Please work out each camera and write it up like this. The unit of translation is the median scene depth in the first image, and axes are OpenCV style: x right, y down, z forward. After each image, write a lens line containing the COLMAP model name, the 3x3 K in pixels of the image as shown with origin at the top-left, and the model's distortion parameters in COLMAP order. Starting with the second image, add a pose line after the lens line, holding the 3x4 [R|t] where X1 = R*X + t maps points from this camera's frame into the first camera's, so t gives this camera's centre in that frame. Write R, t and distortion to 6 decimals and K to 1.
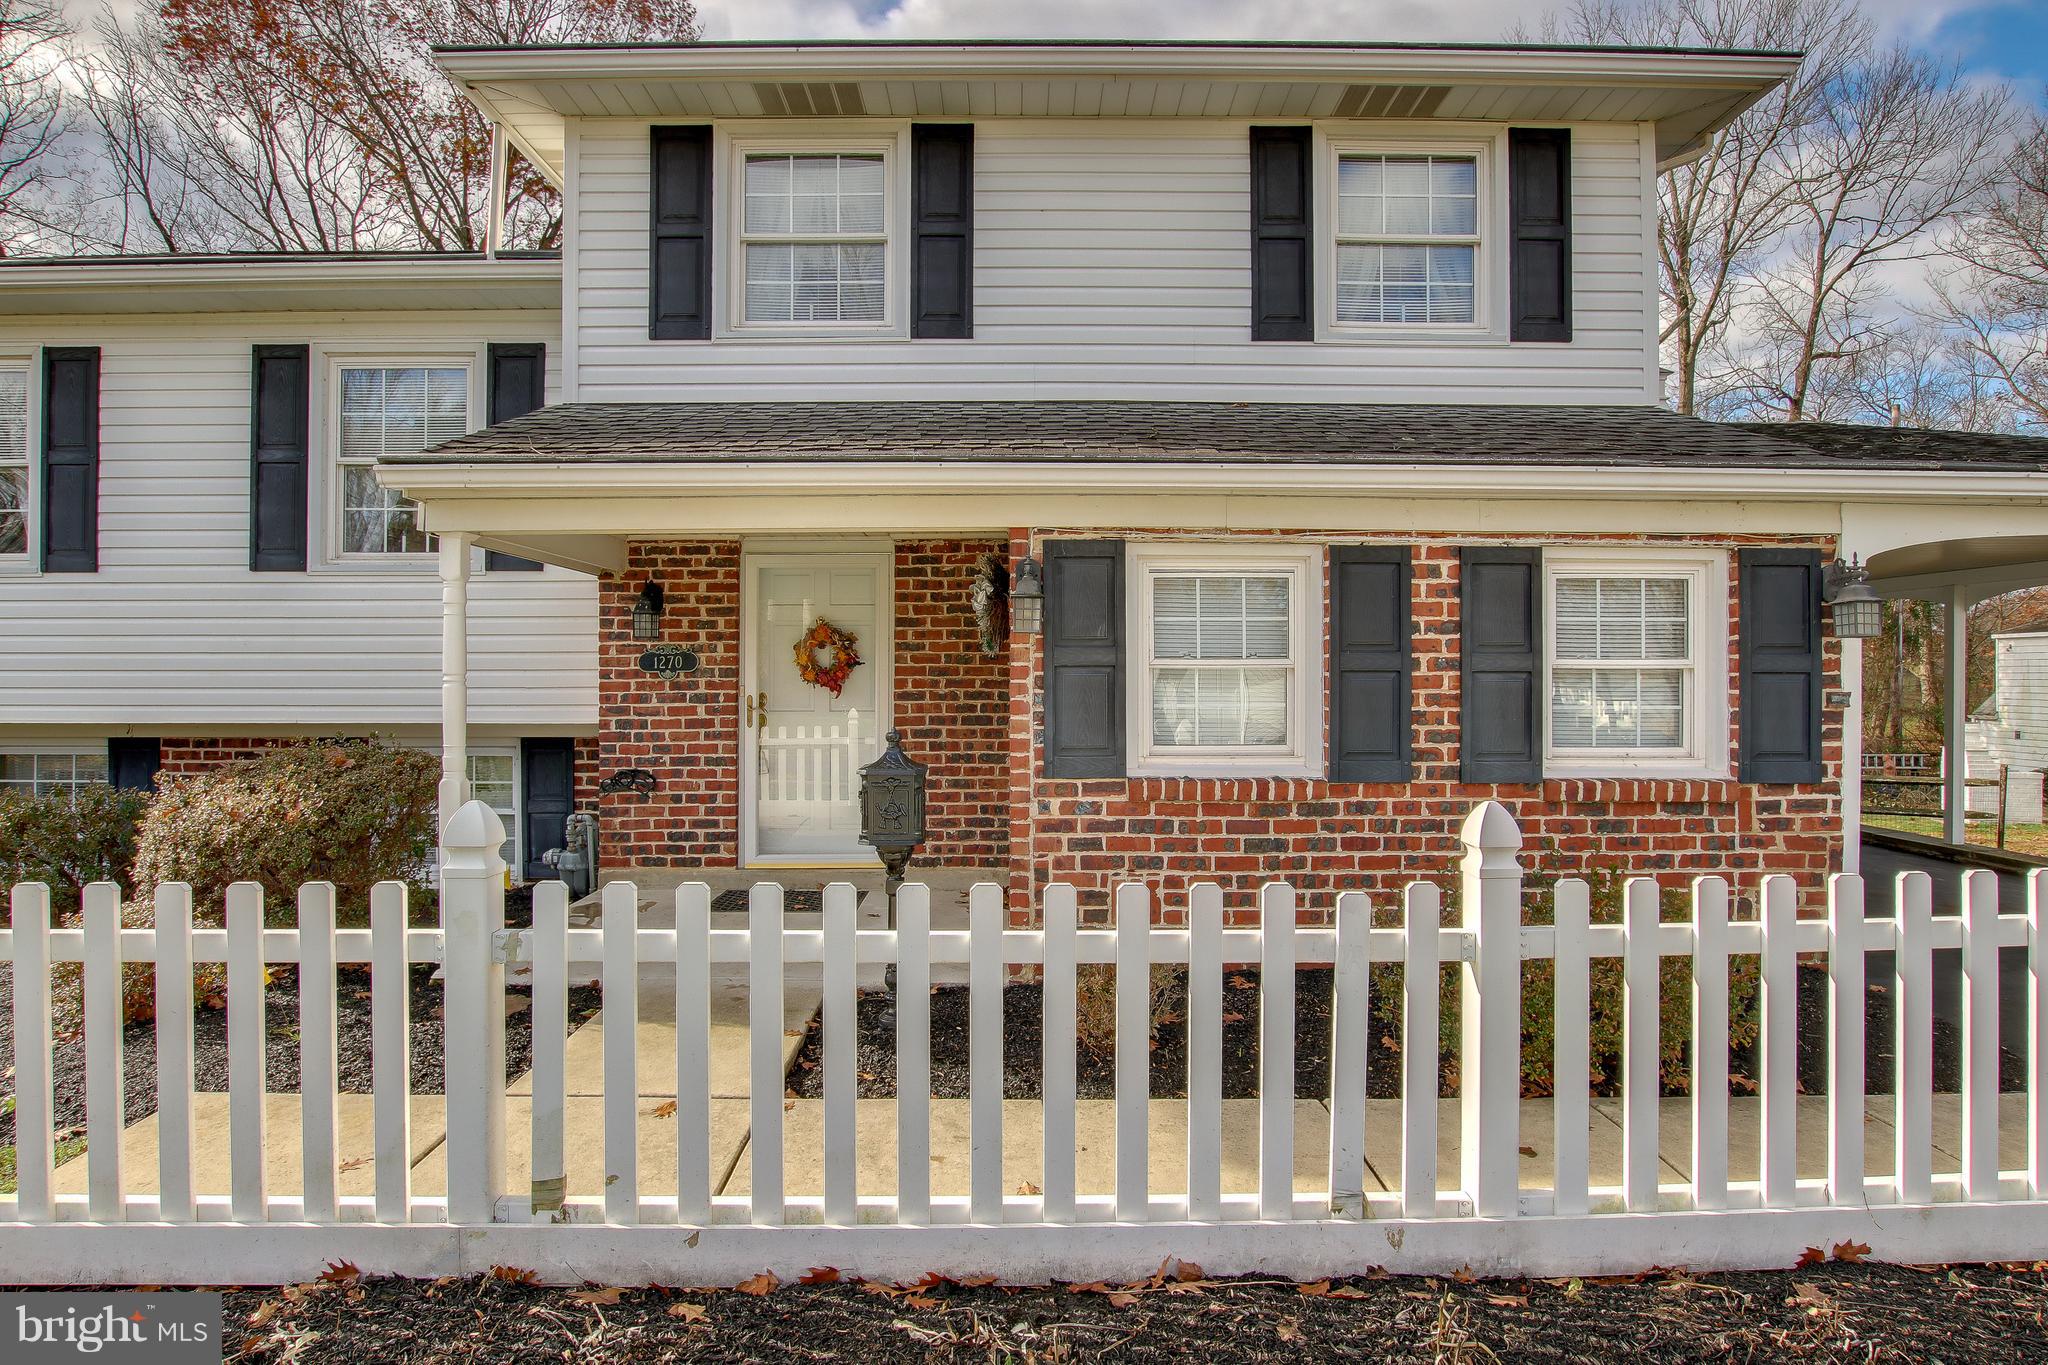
lens RADIAL K [[1074.4, 0, 1033.2], [0, 1074.4, 675.6], [0, 0, 1]] dist [-0.026575, -0.000510]
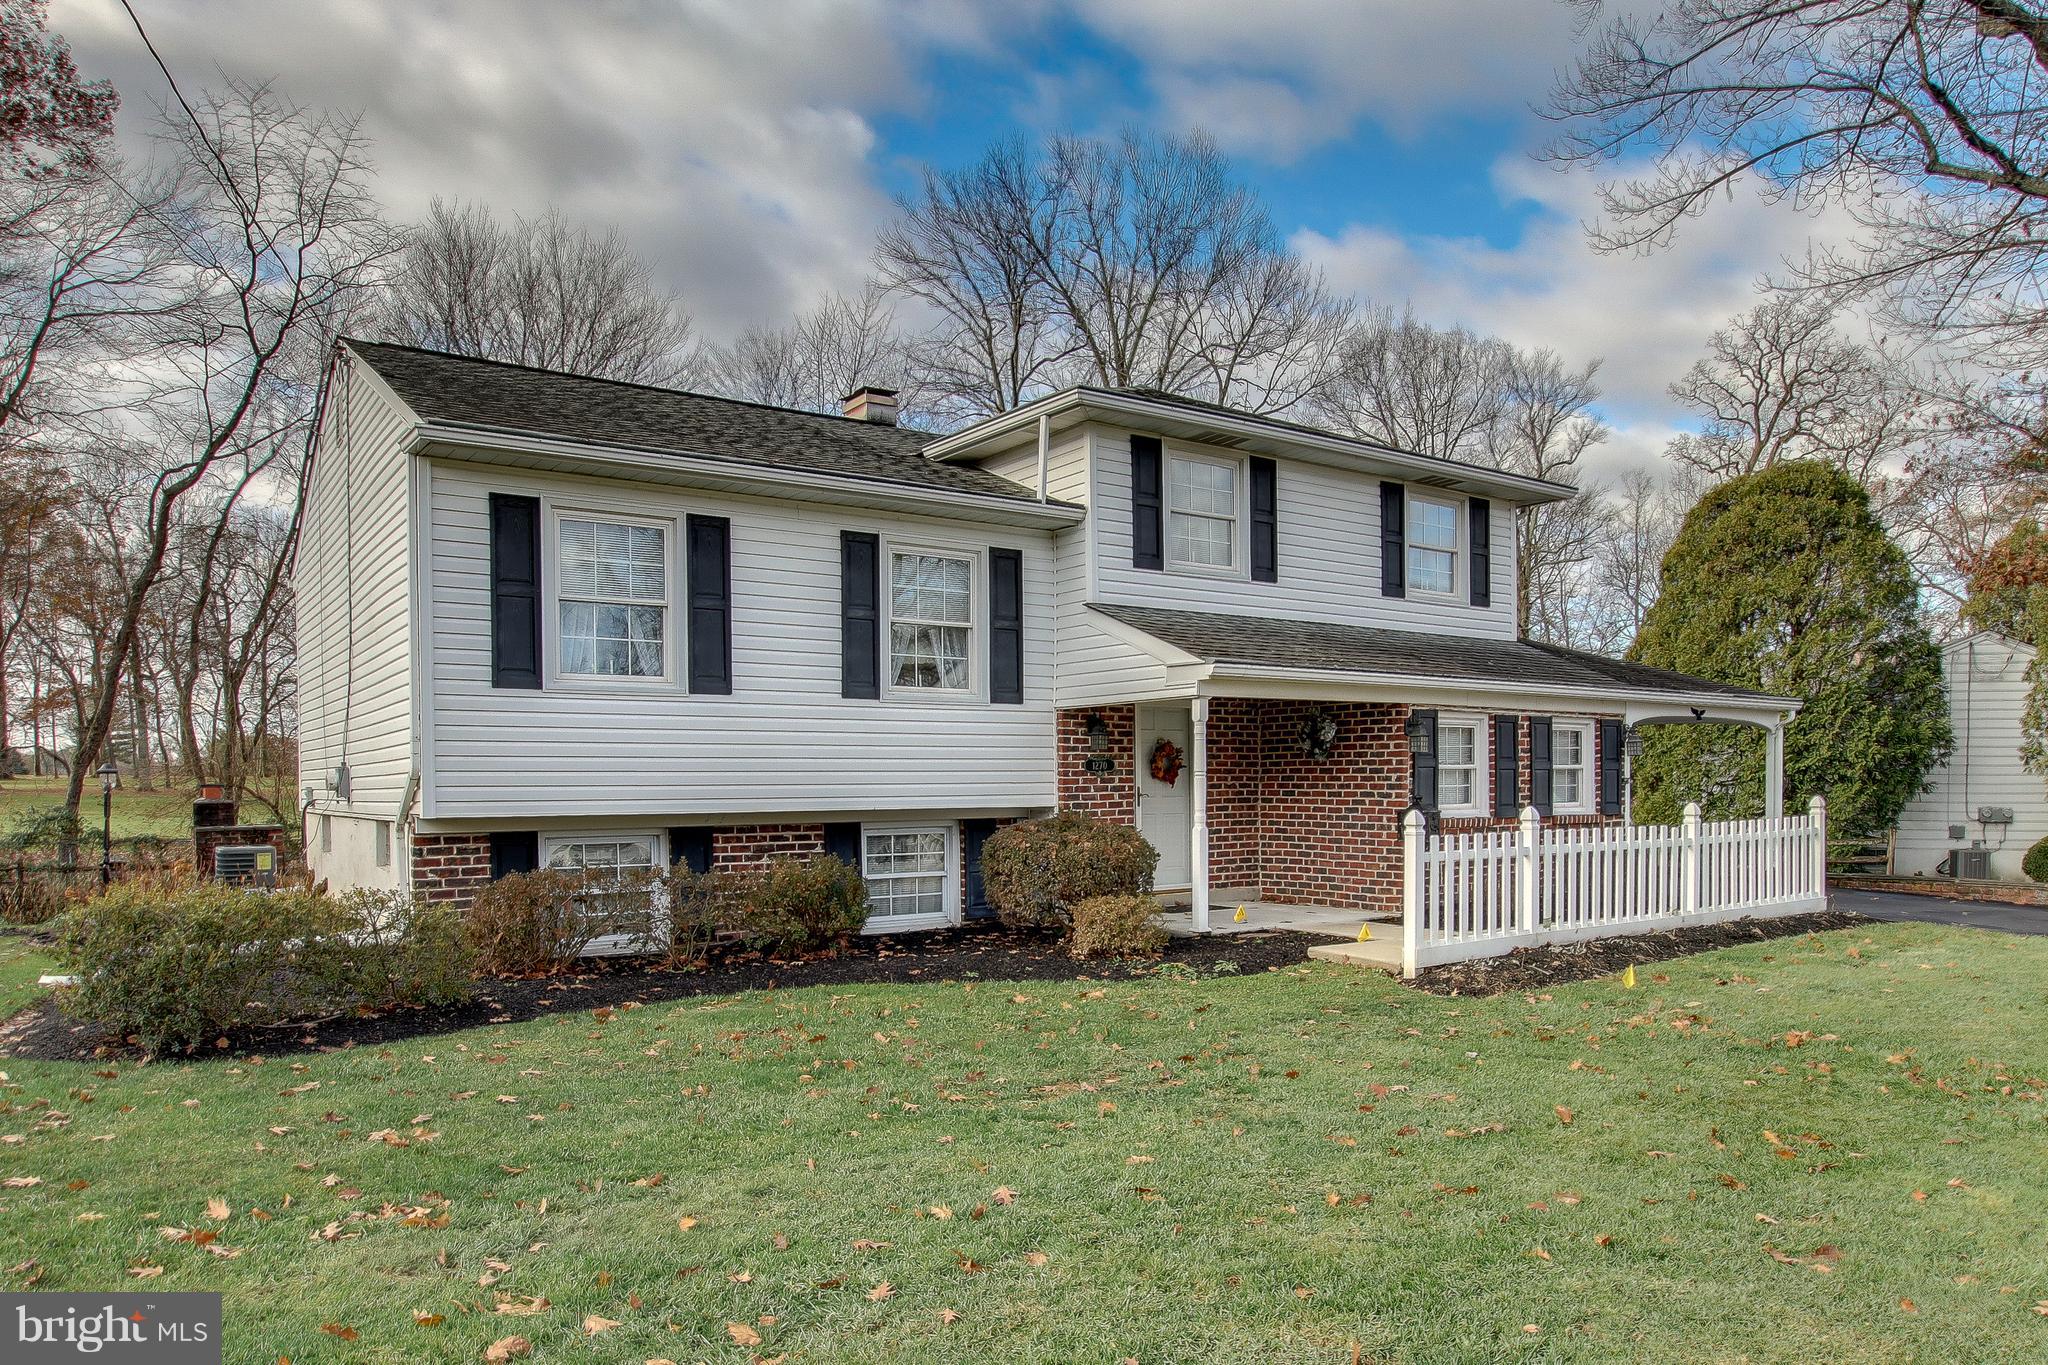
lens RADIAL K [[1358.9, 0, 1075.4], [0, 1358.9, 797.7], [0, 0, 1]] dist [-0.027720, 0.001518]
pose [[0.810675, -0.013320, 0.585345, -1.529766], [0.008086, 0.999901, 0.011556, 0.010971], [-0.585441, -0.004635, 0.810702, -0.585726]]
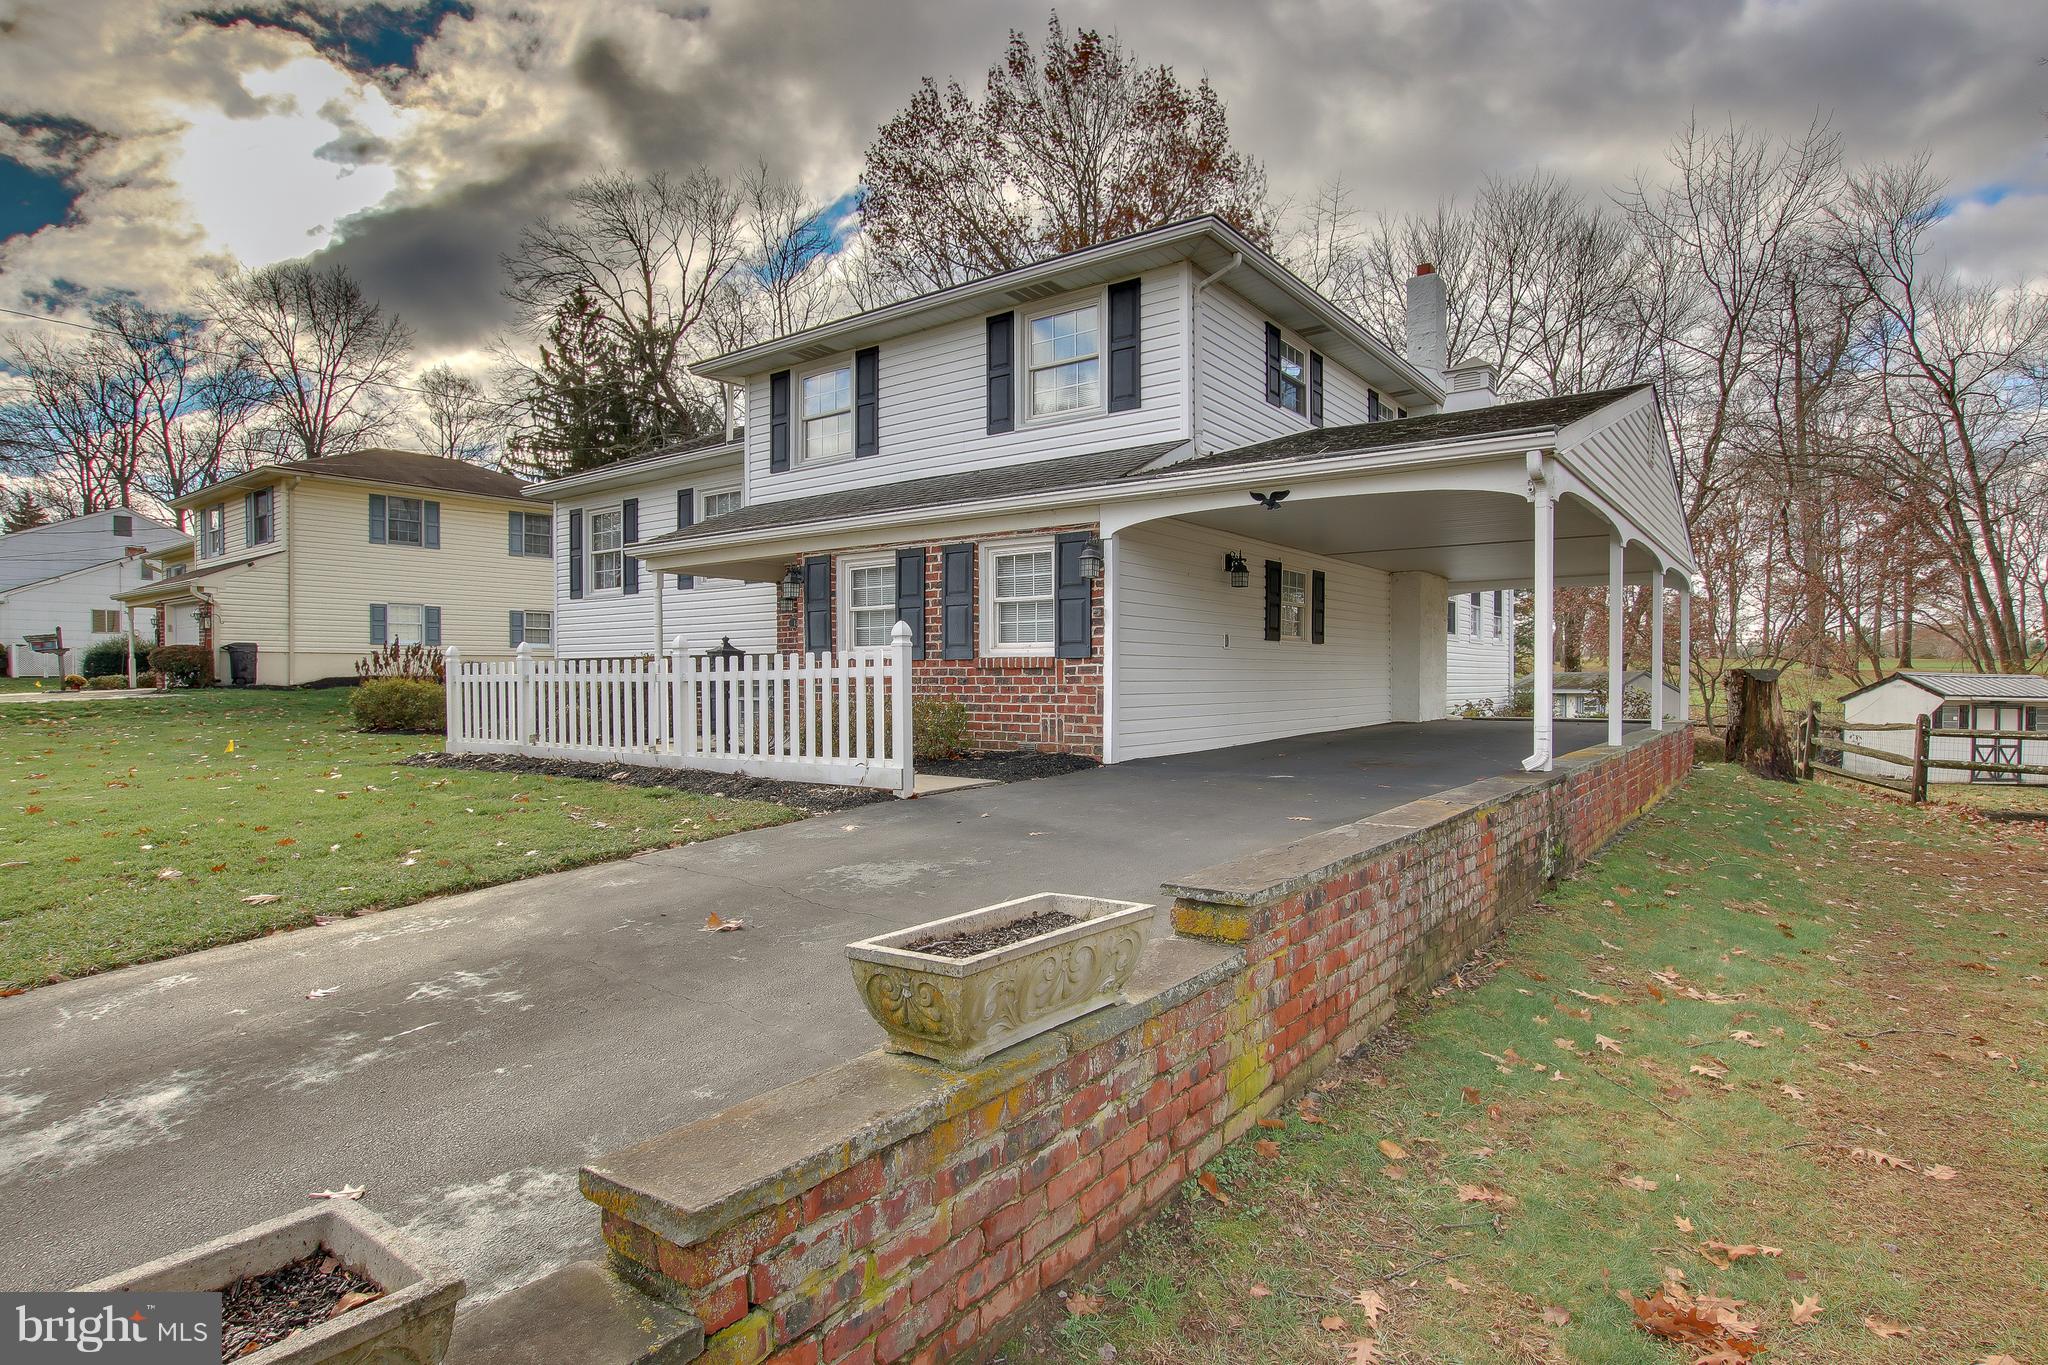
lens RADIAL K [[1074.4, 0, 1029.9], [0, 1074.4, 680.1], [0, 0, 1]] dist [-0.026575, -0.000510]
pose [[0.803963, -0.002431, -0.594674, 1.262504], [0.002915, 0.999996, -0.000148, 0.100404], [0.594672, -0.001615, 0.803967, -0.408350]]
